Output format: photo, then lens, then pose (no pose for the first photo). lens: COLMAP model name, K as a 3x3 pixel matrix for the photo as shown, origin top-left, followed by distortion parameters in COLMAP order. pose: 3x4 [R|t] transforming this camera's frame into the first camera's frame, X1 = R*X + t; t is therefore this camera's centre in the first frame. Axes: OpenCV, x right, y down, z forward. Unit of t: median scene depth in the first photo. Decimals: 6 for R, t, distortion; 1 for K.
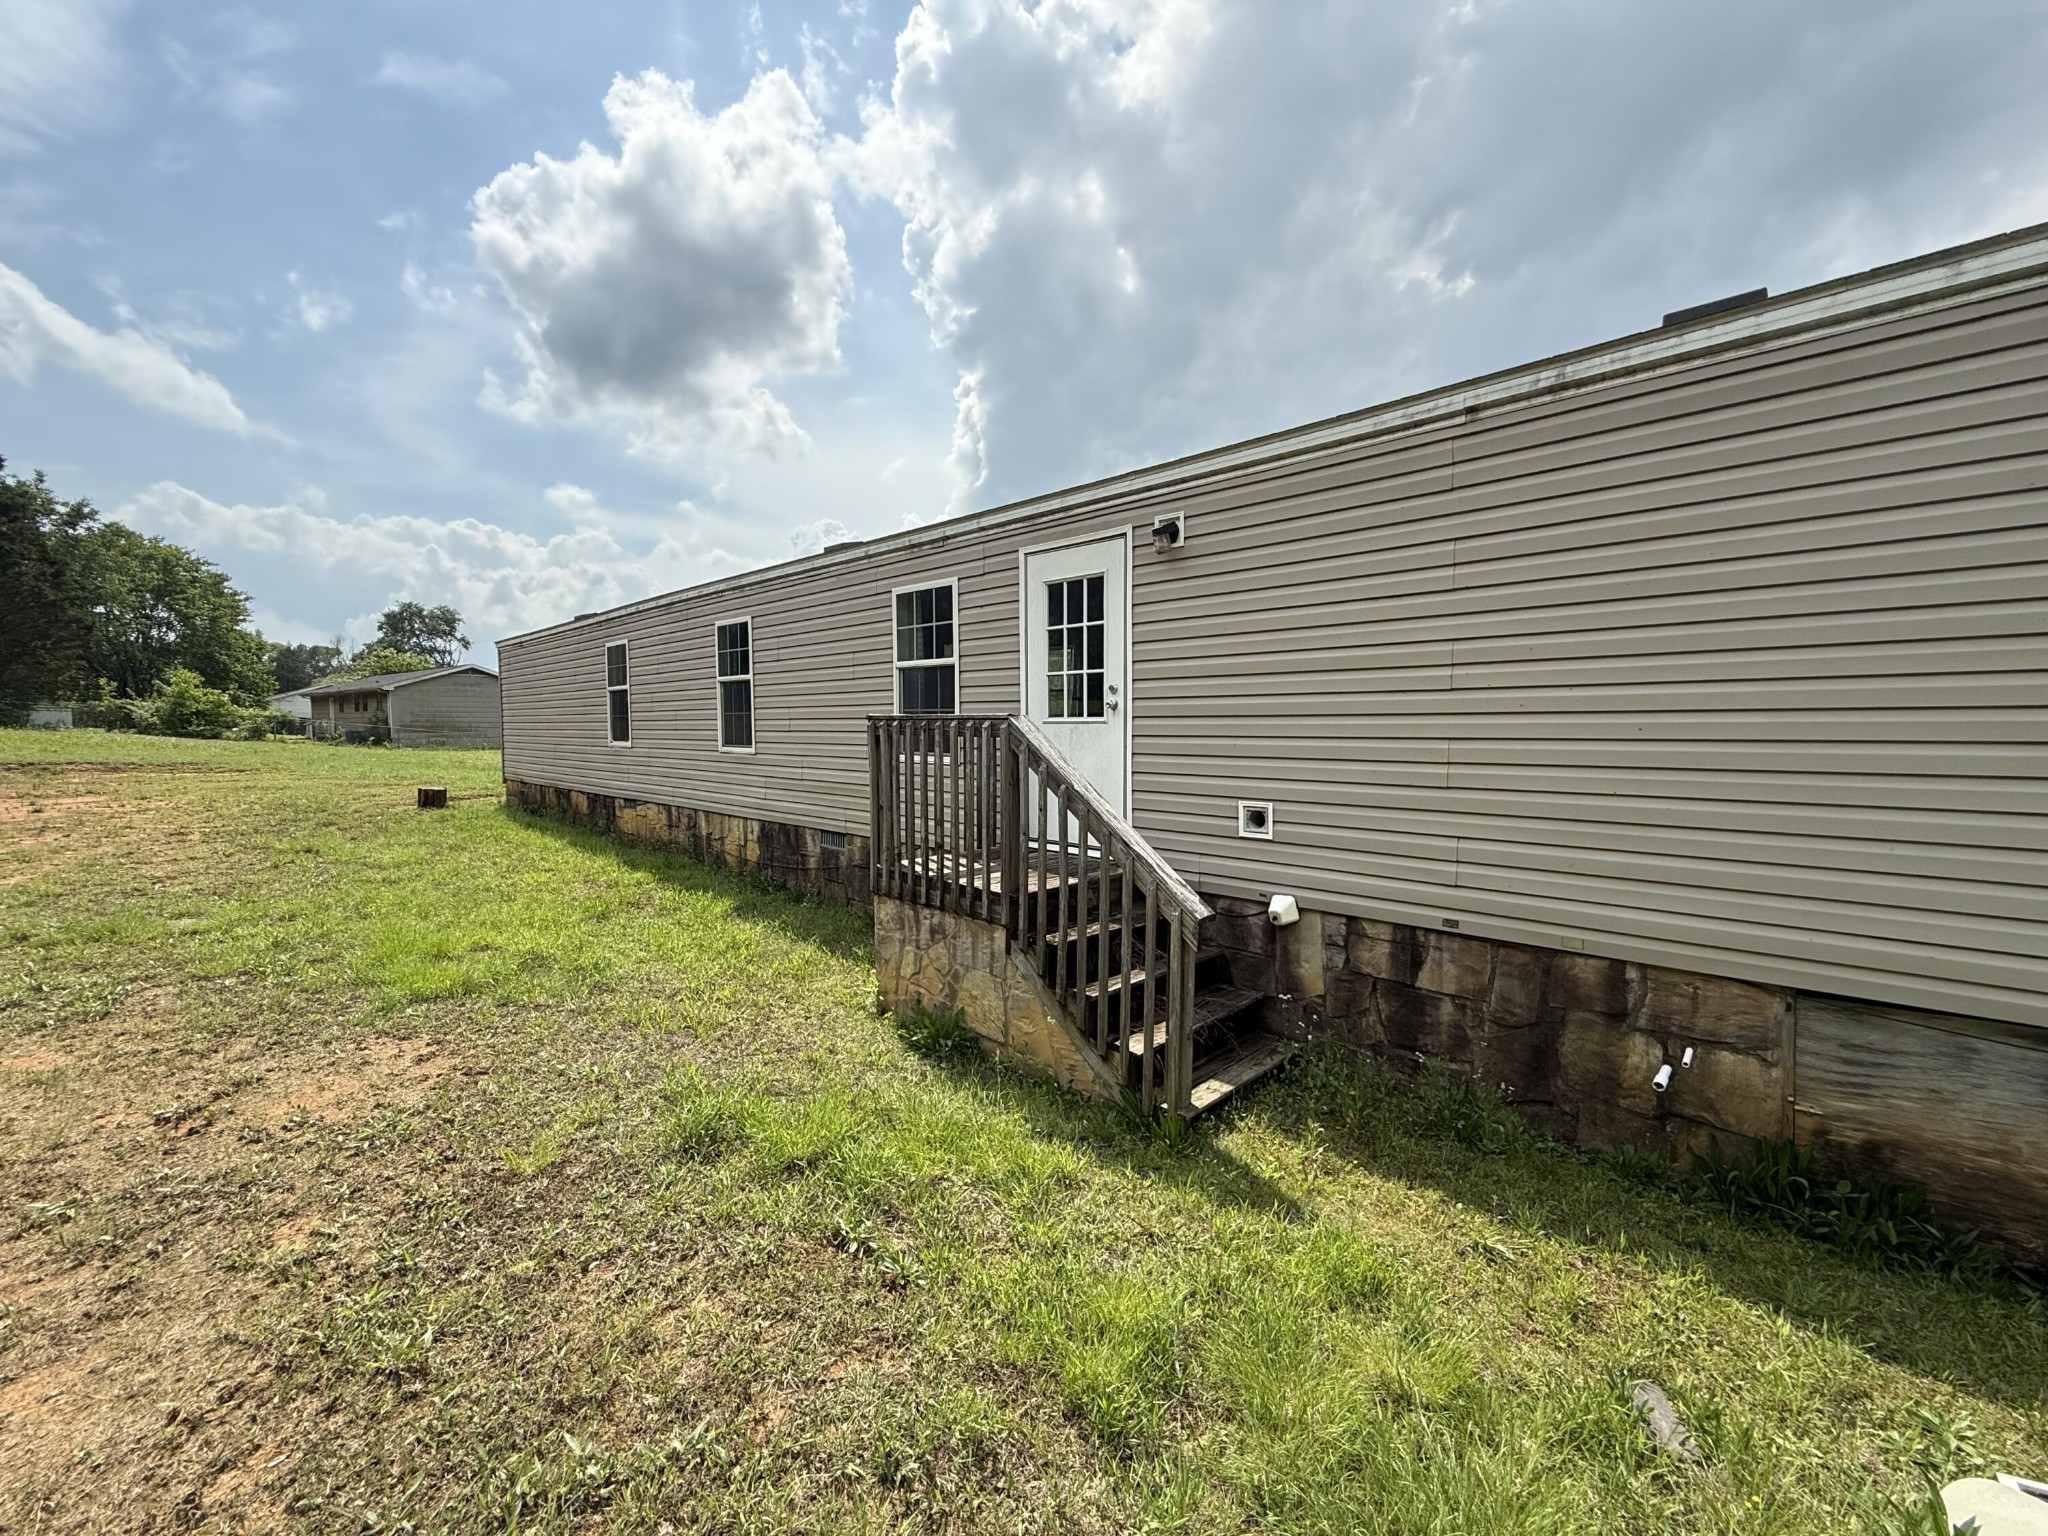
lens RADIAL K [[817.6, 0, 1024.4], [0, 817.6, 768.2], [0, 0, 1]] dist [-0.001179, 0.001342]
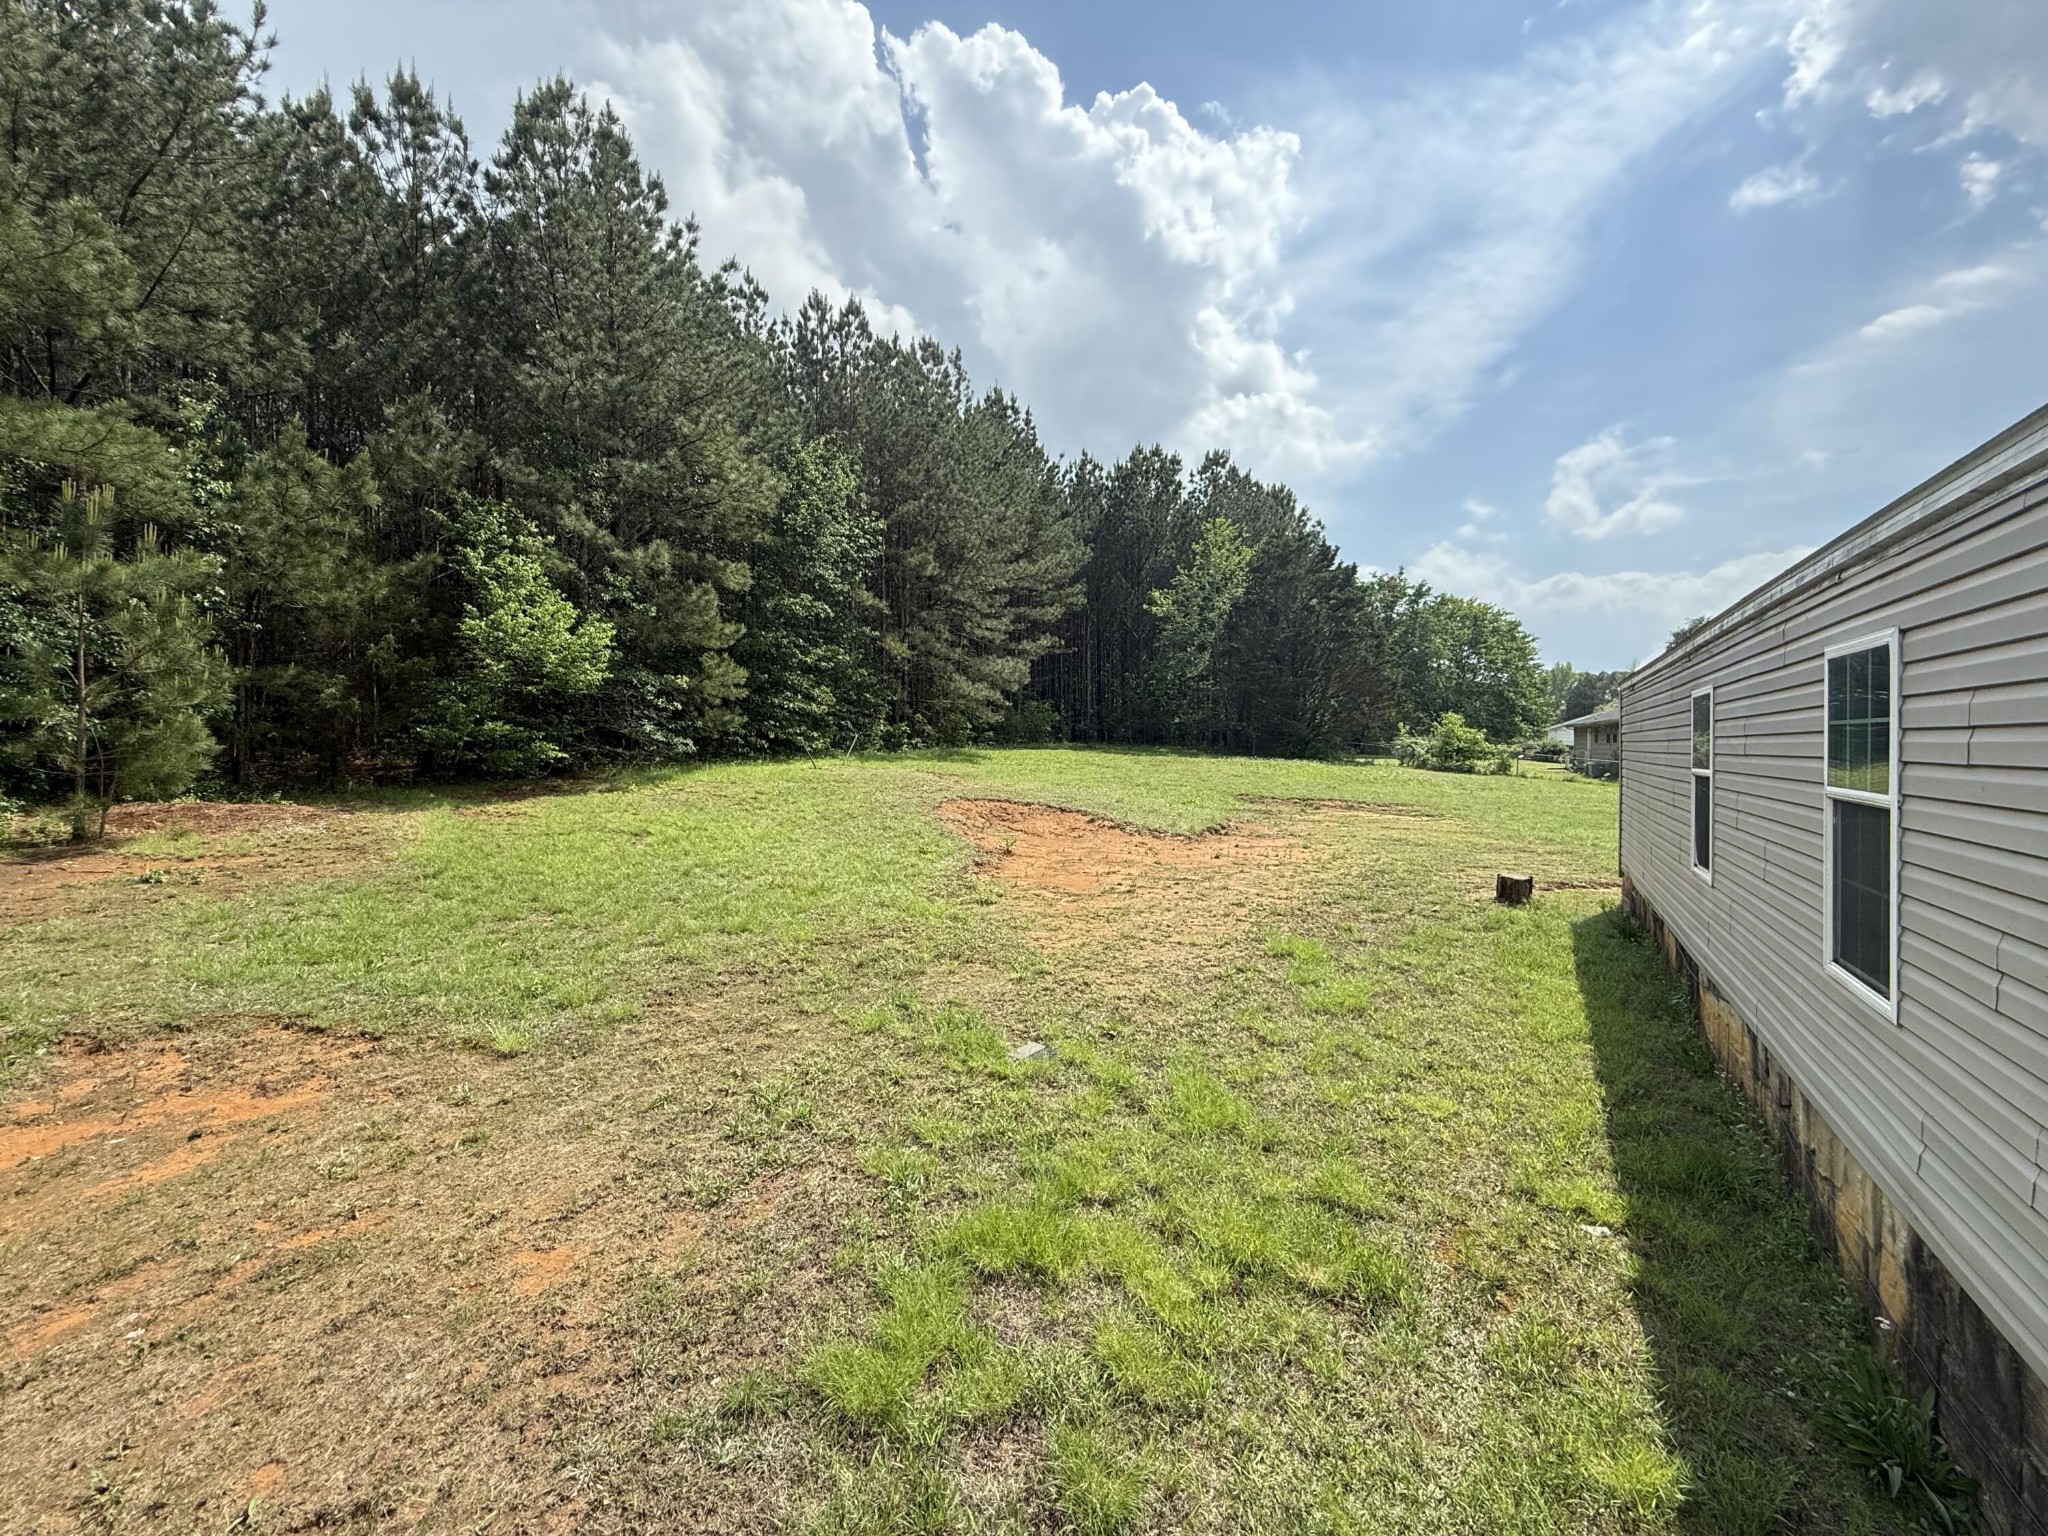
lens RADIAL K [[817.6, 0, 1013.7], [0, 817.6, 755.6], [0, 0, 1]] dist [-0.001179, 0.001342]
pose [[0.206589, 0.008202, -0.978393, -0.019164], [-0.043687, 0.999045, -0.000850, -0.032194], [0.977452, 0.042918, 0.206750, 0.157182]]
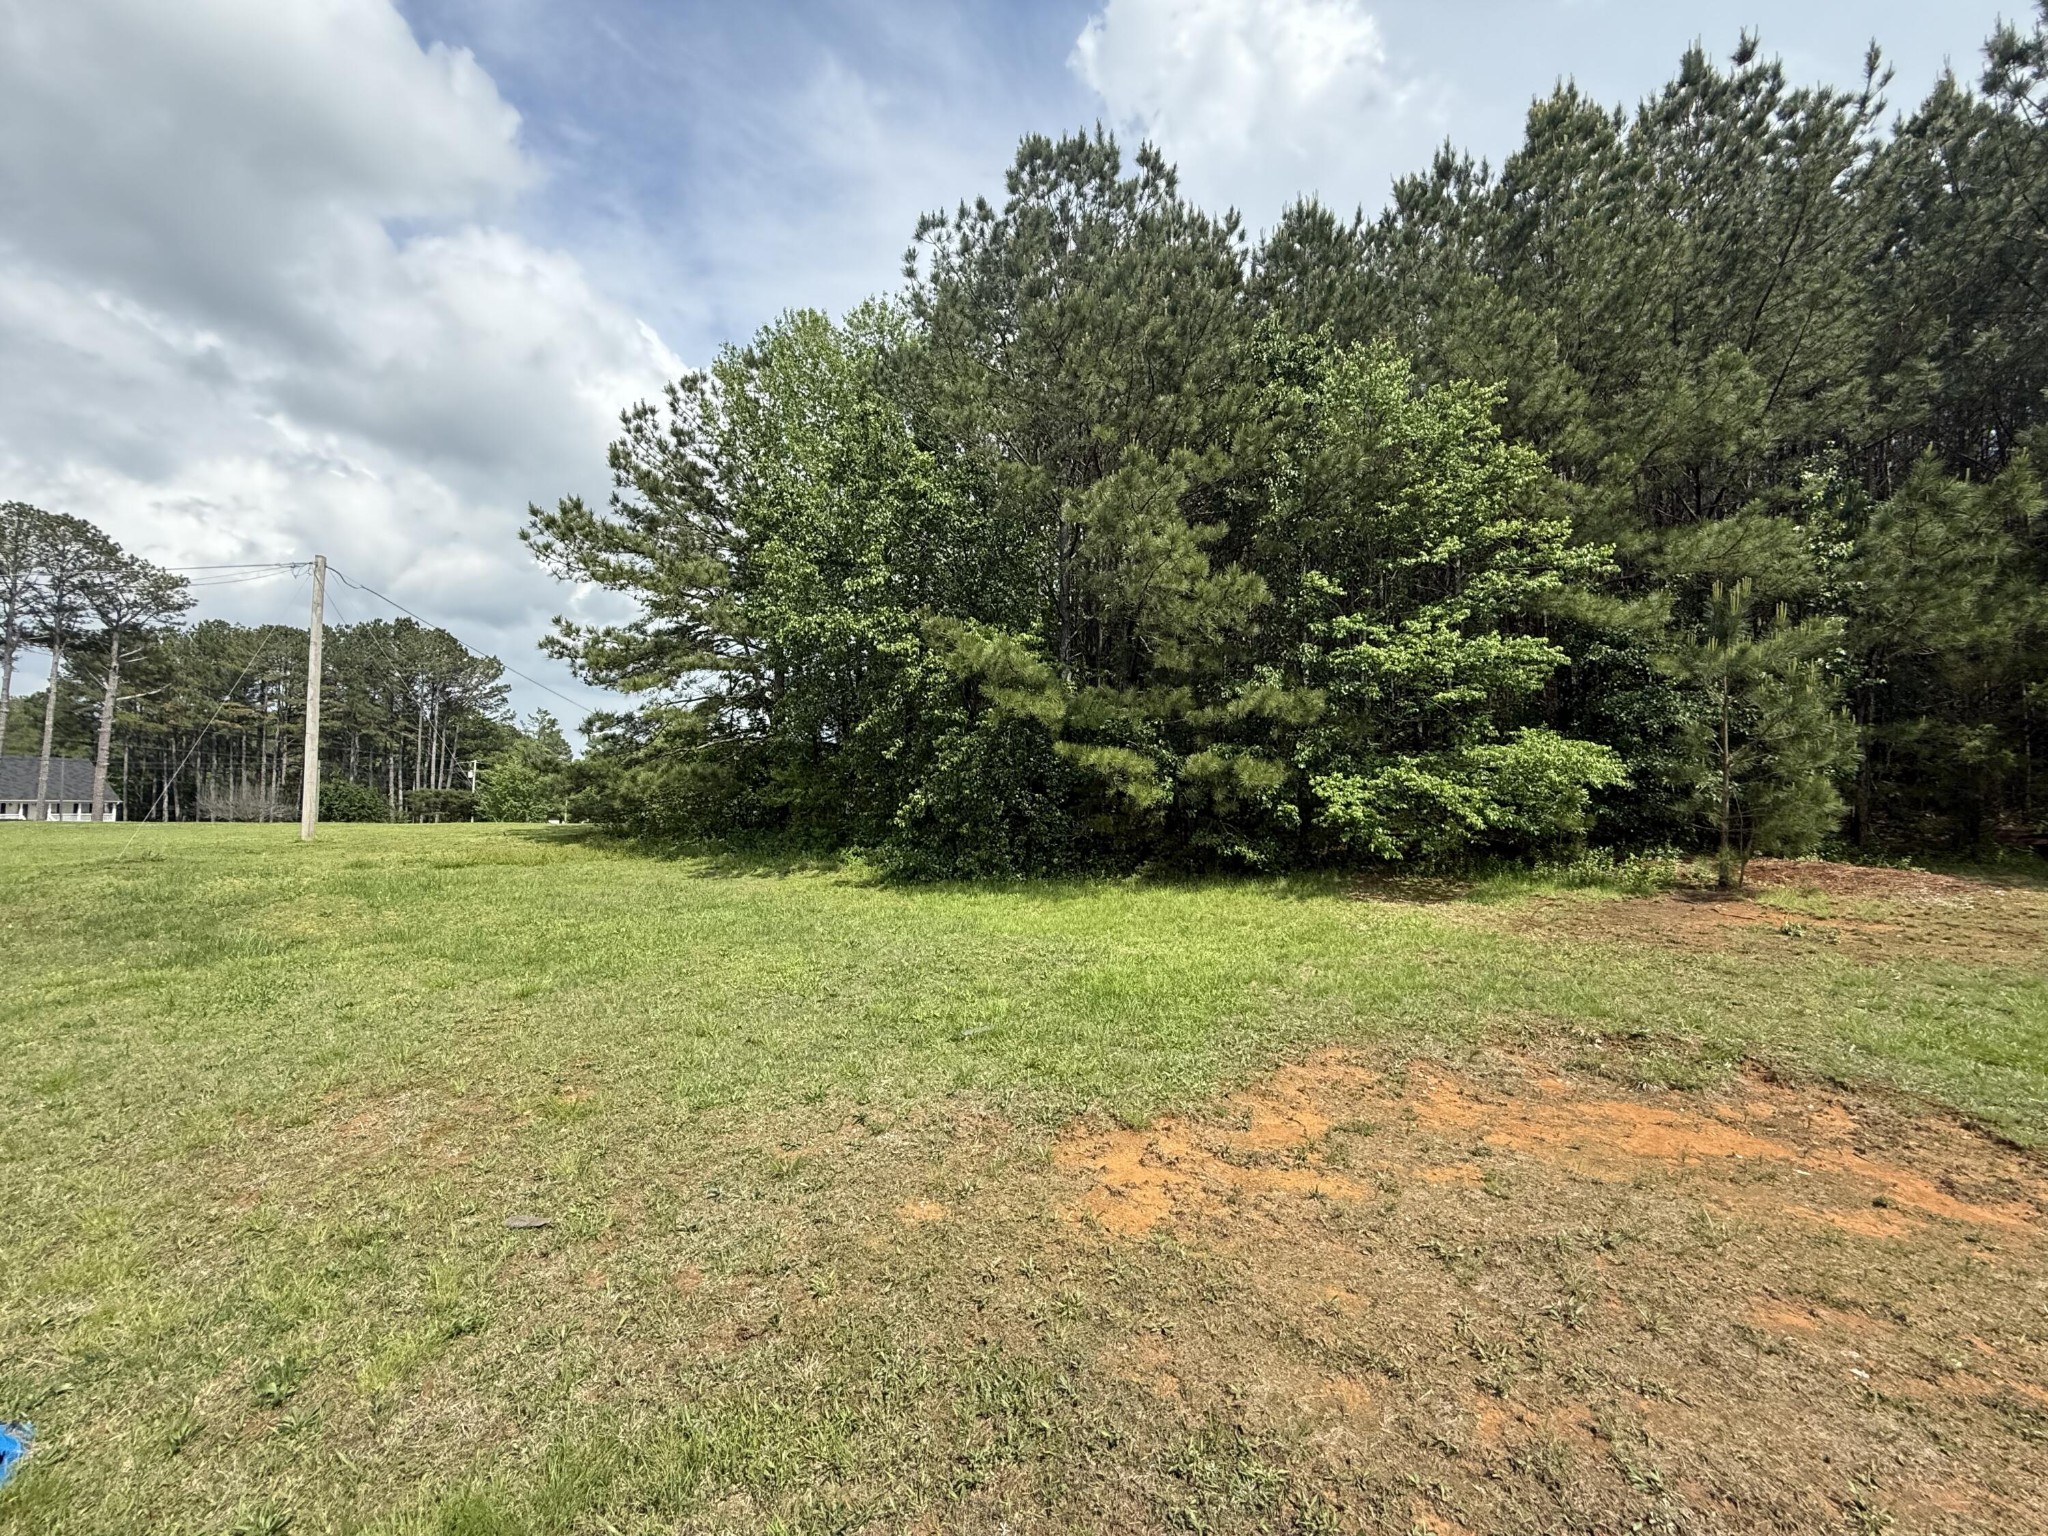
lens RADIAL K [[817.6, 0, 1018.3], [0, 817.6, 767.0], [0, 0, 1]] dist [-0.001179, 0.001342]
pose [[-0.971426, -0.019083, -0.236575, -0.006568], [-0.021074, 0.999761, 0.005892, -0.033406], [0.236406, 0.010709, -0.971595, 0.151739]]
